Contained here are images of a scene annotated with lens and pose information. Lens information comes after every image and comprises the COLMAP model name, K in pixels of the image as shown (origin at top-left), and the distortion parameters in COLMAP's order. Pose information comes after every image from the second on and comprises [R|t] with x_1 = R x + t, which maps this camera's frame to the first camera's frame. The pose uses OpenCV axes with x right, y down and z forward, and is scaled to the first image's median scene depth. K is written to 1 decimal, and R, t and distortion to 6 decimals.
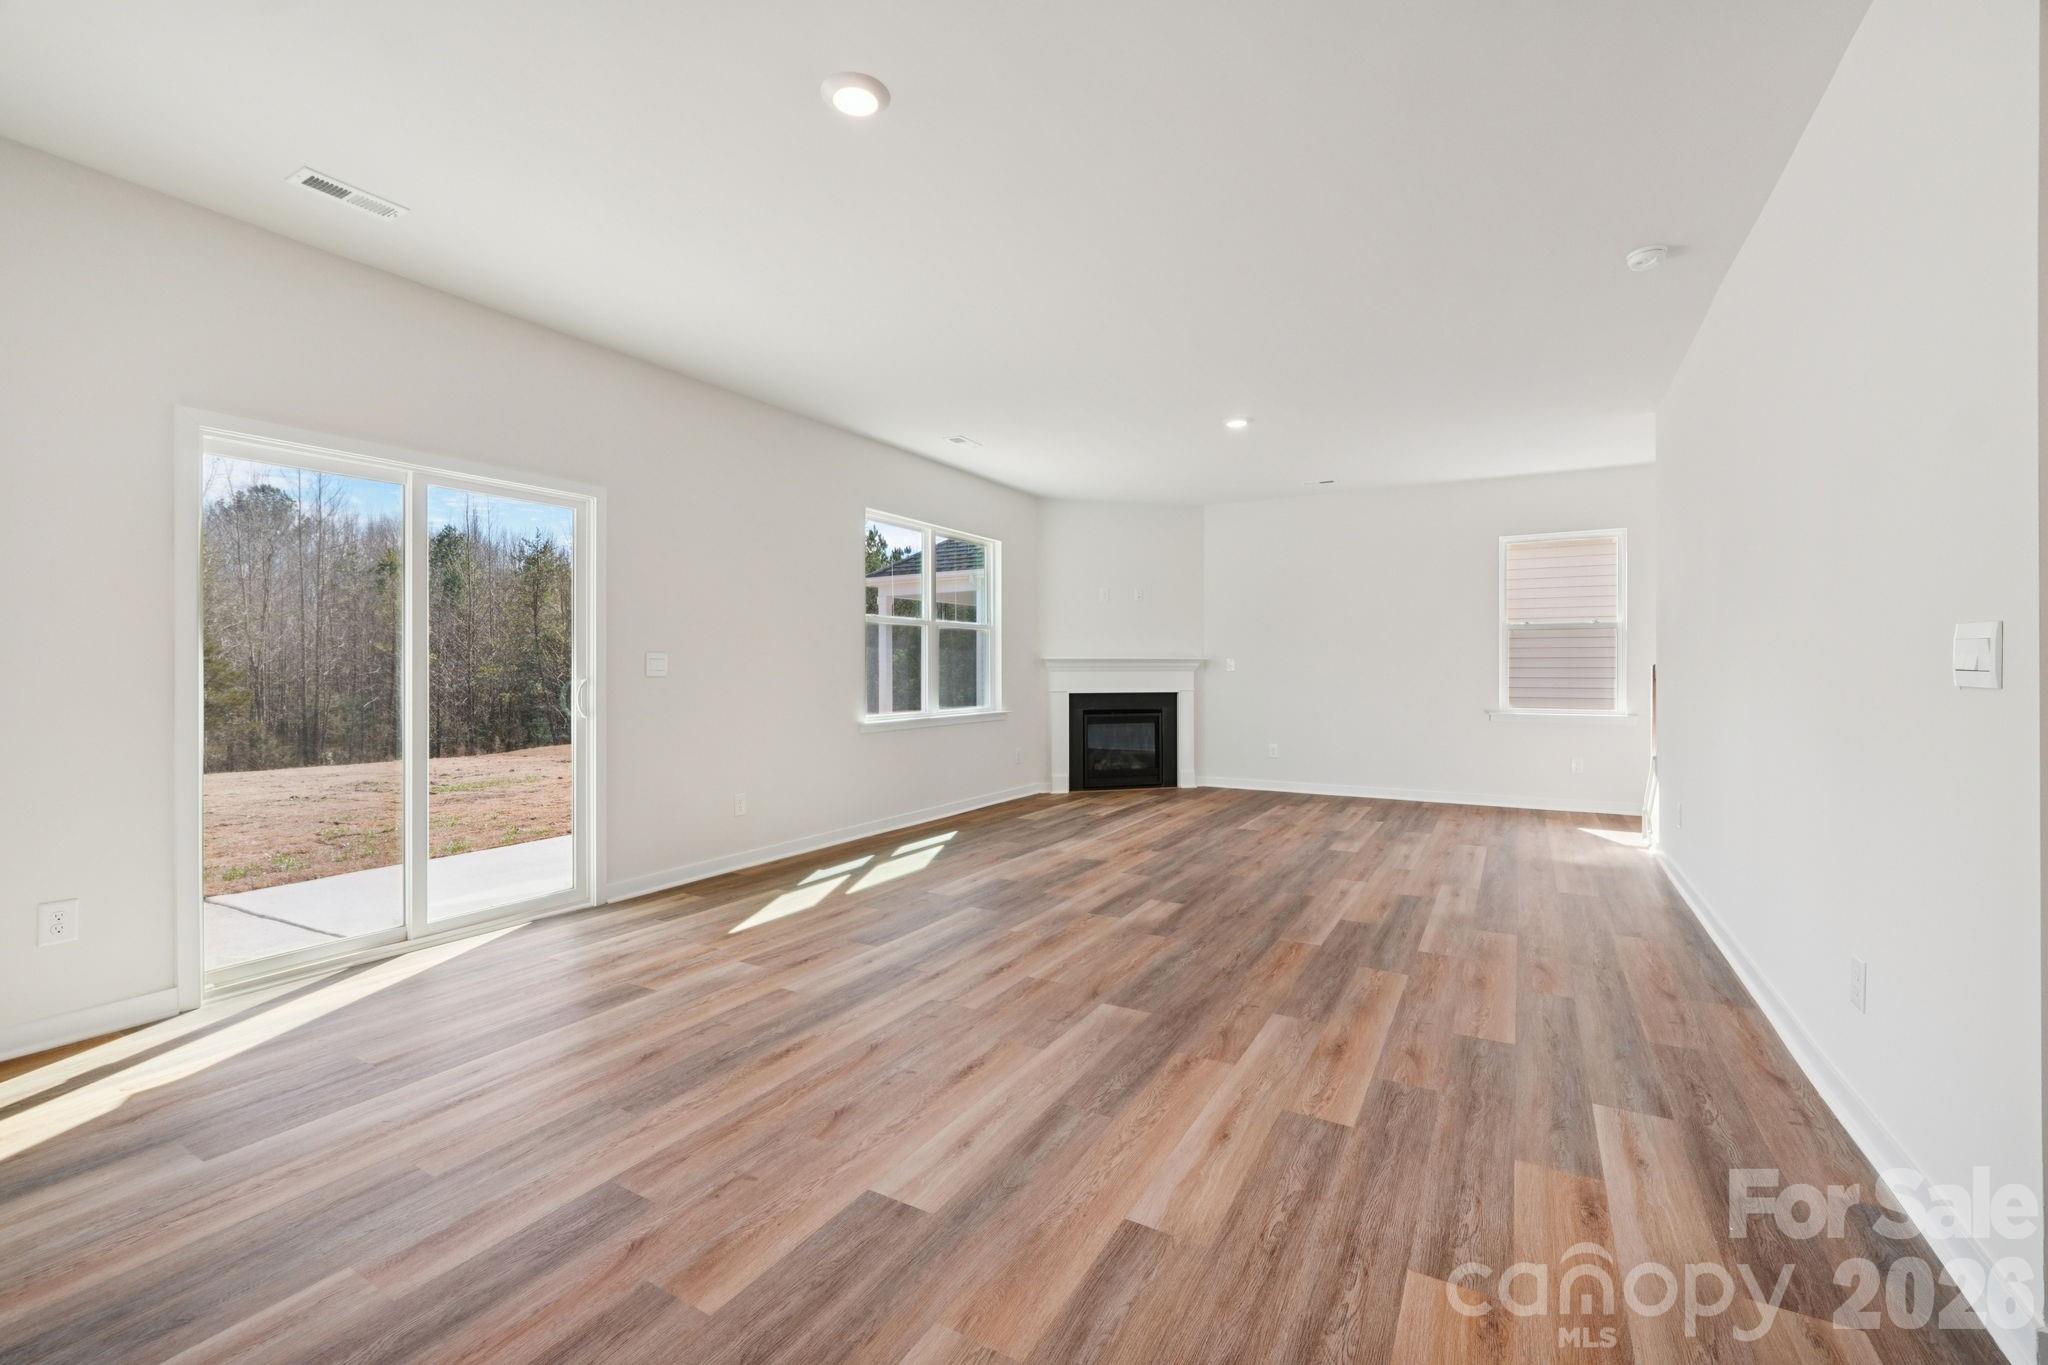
lens RADIAL K [[862.6, 0, 1027.4], [0, 862.6, 671.3], [0, 0, 1]] dist [-0.010064, 0.001829]
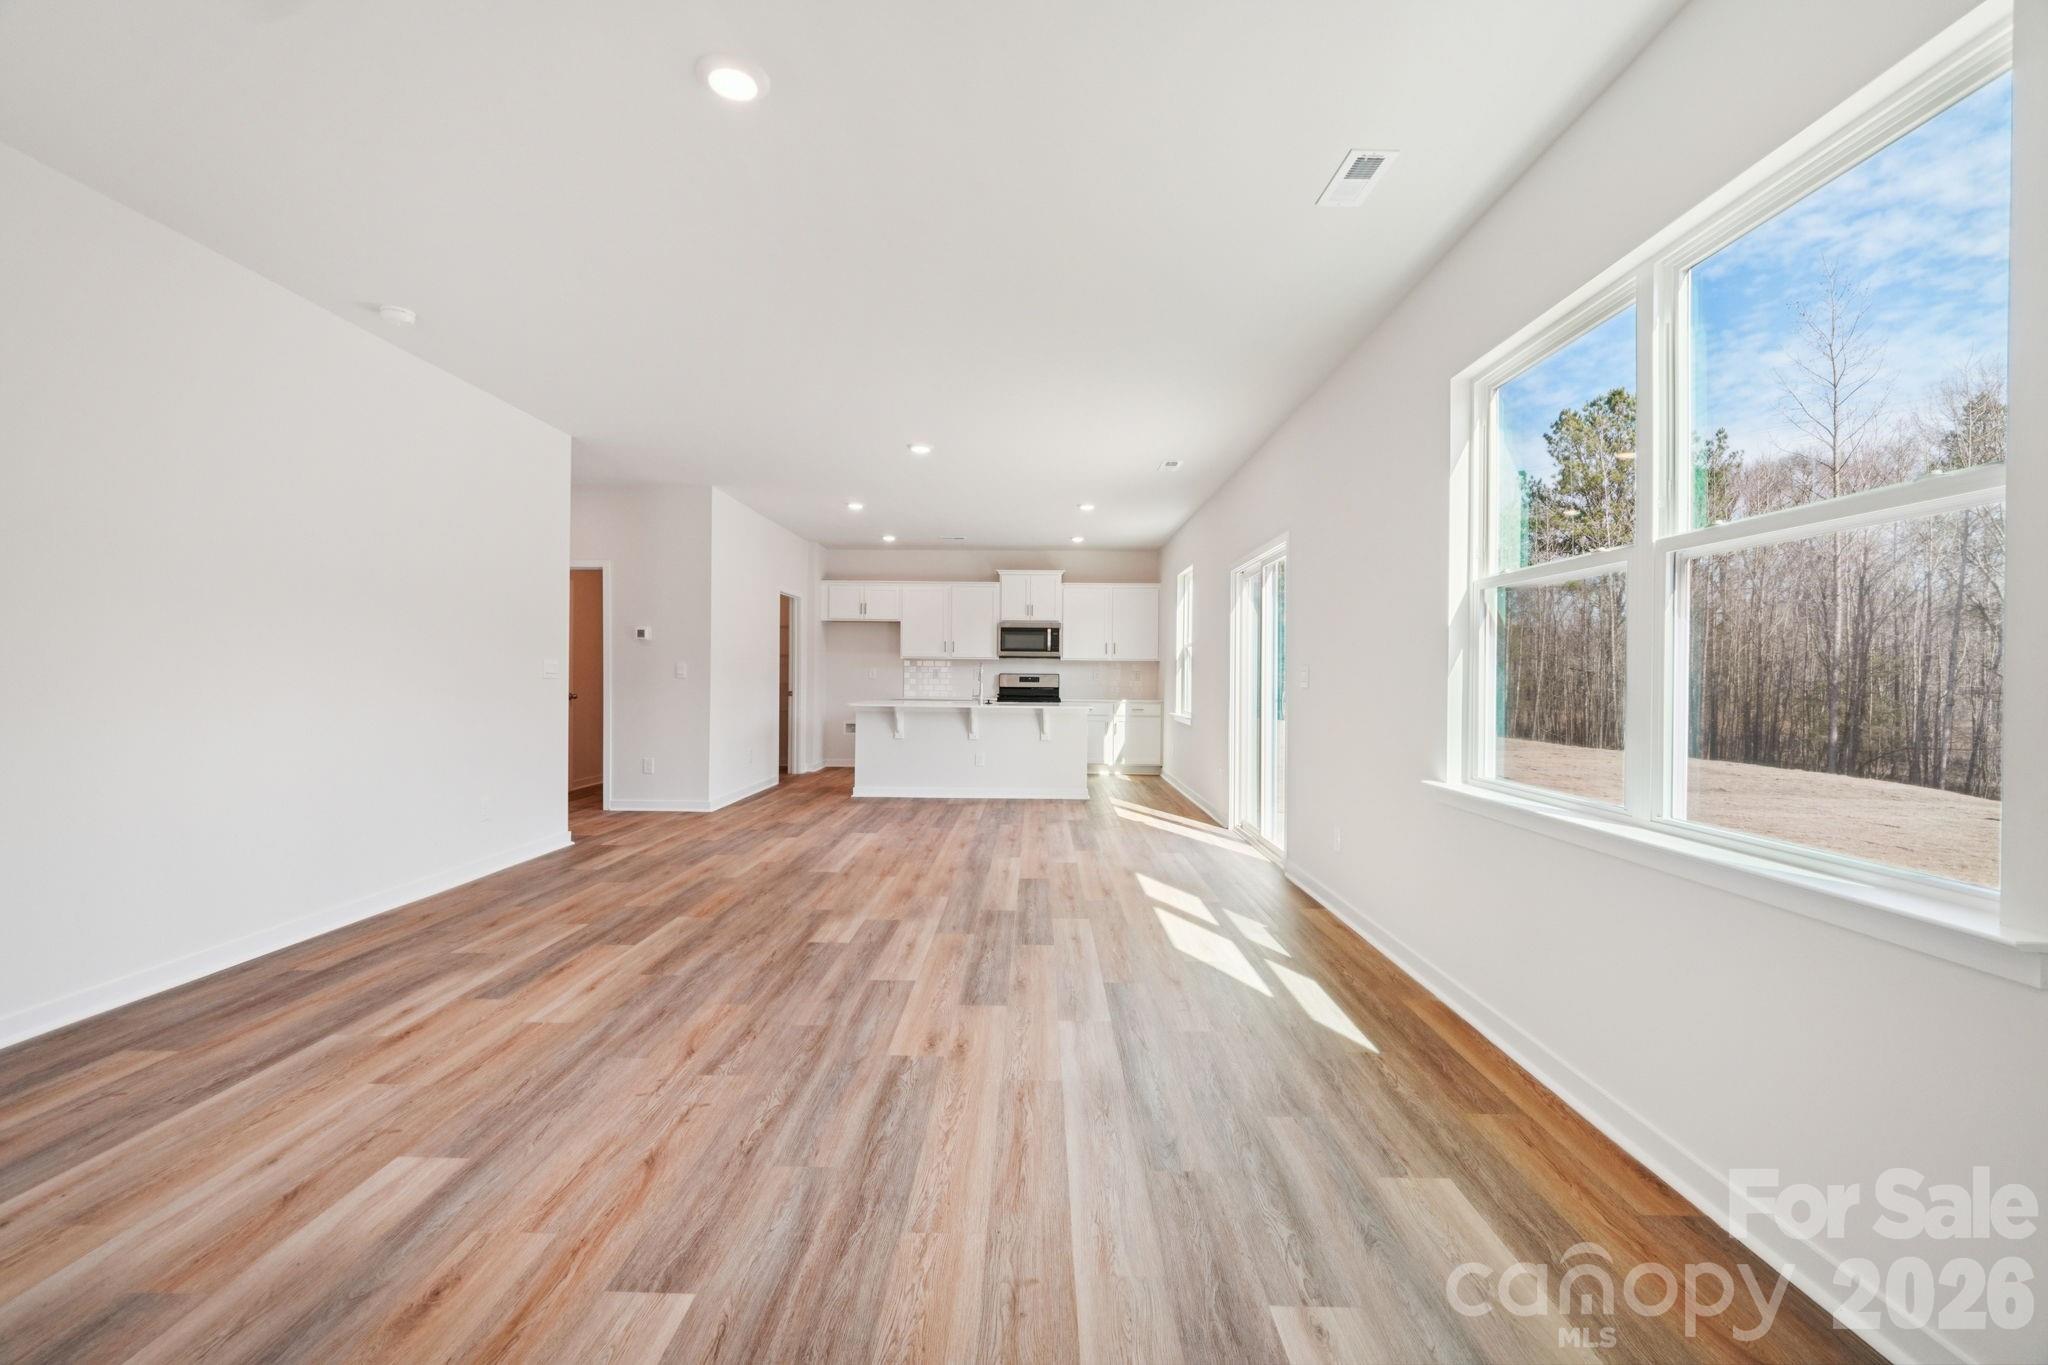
lens RADIAL K [[862.6, 0, 1024.9], [0, 862.6, 683.9], [0, 0, 1]] dist [-0.010064, 0.001829]
pose [[-0.875168, -0.007603, -0.483760, 0.456007], [-0.013485, 0.999871, 0.008681, -0.005059], [0.483631, 0.014121, -0.875158, 2.052325]]
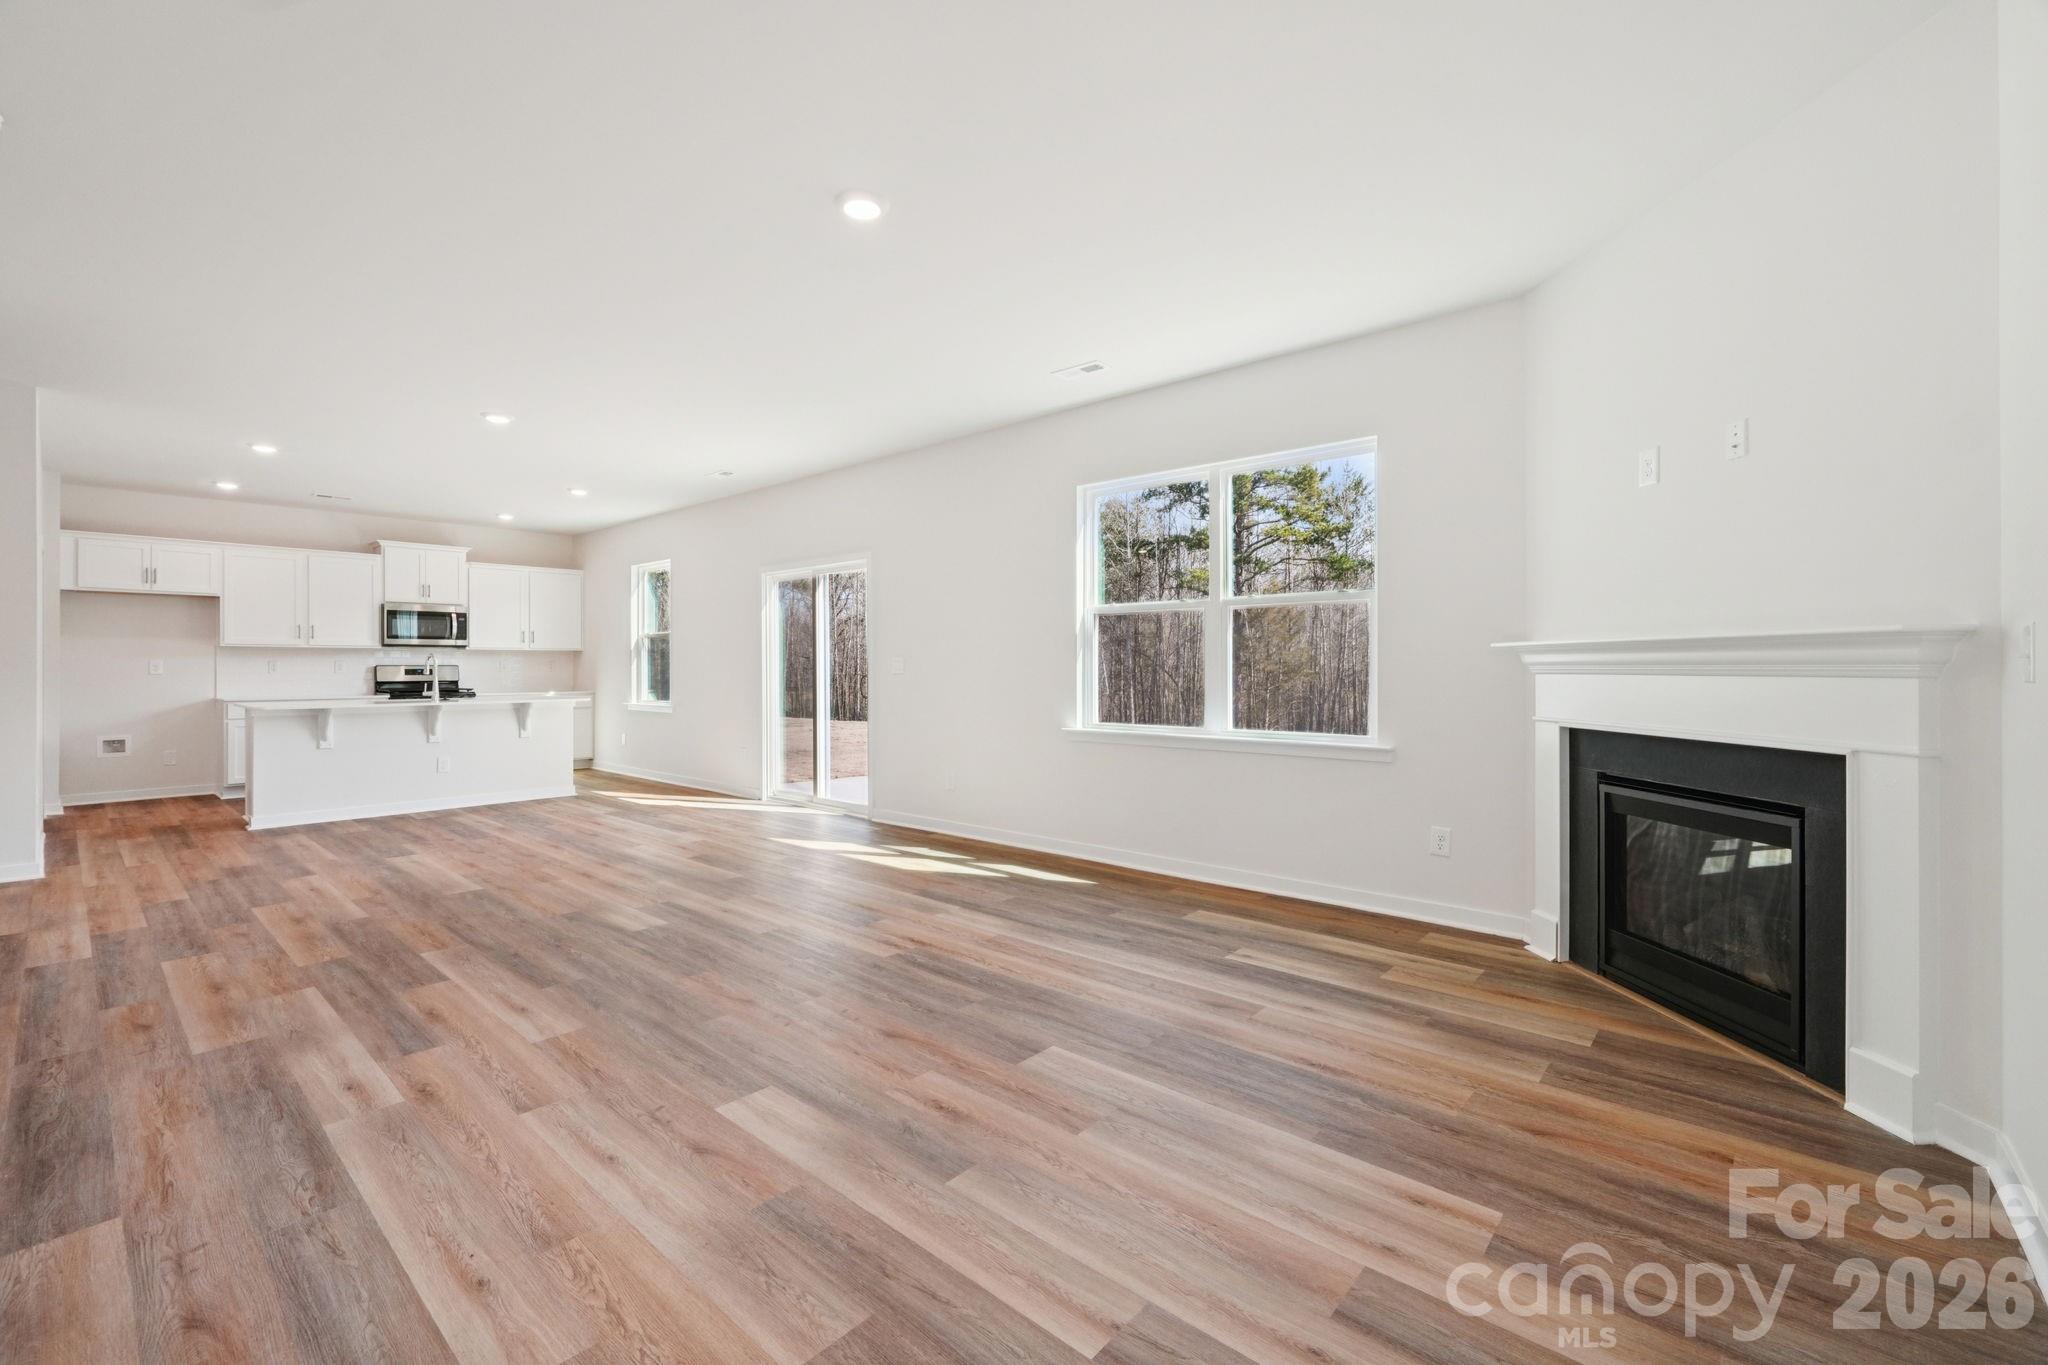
lens RADIAL K [[862.6, 0, 1025.0], [0, 862.6, 674.1], [0, 0, 1]] dist [-0.010064, 0.001829]
pose [[-0.201983, 0.005555, -0.979373, 1.068501], [-0.001056, 0.999982, 0.005889, -0.004449], [0.979388, 0.002224, -0.201974, 1.731758]]
